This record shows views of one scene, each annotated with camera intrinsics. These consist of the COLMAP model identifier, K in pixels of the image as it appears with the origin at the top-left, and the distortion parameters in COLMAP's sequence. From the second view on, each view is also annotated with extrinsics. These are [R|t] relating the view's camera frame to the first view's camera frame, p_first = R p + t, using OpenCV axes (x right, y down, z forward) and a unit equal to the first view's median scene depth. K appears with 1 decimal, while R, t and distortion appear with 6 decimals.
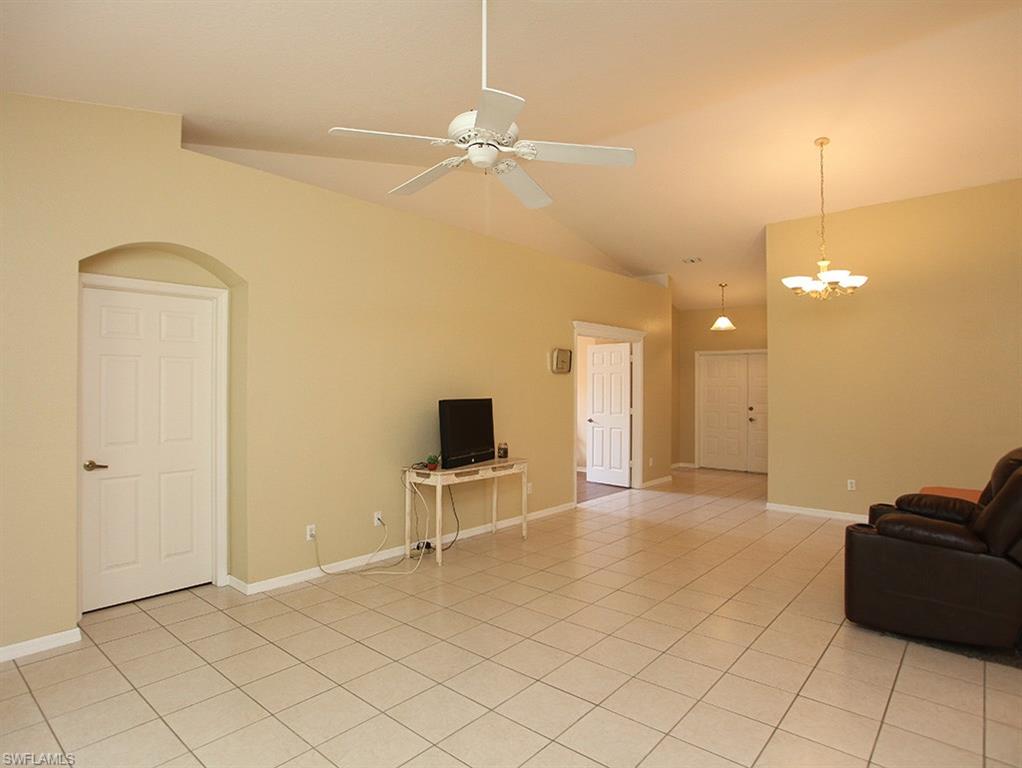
lens RADIAL K [[568.8, 0, 511.0], [0, 568.8, 384.0], [0, 0, 1]] dist [-0.043459, 0.001582]
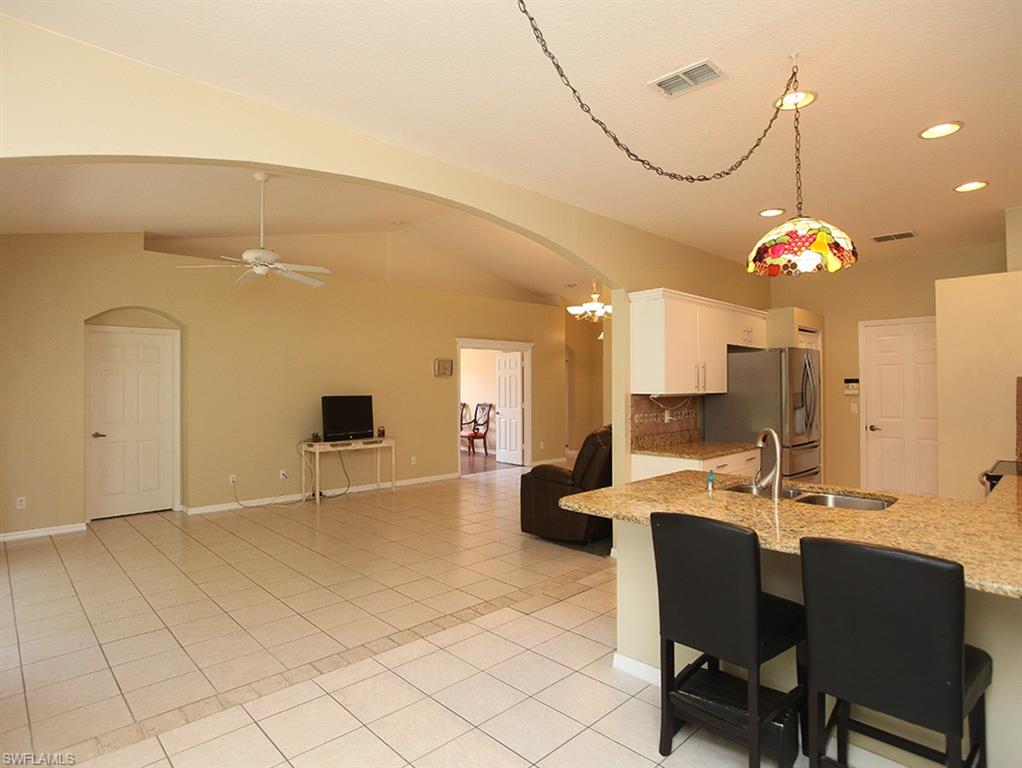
lens RADIAL K [[567.8, 0, 511.0], [0, 567.8, 384.0], [0, 0, 1]] dist [-0.031360, -0.000030]
pose [[0.994972, -0.009673, -0.099685, 0.459773], [0.009686, 0.999953, -0.000358, 0.000447], [0.099684, -0.000609, 0.995019, -0.394433]]
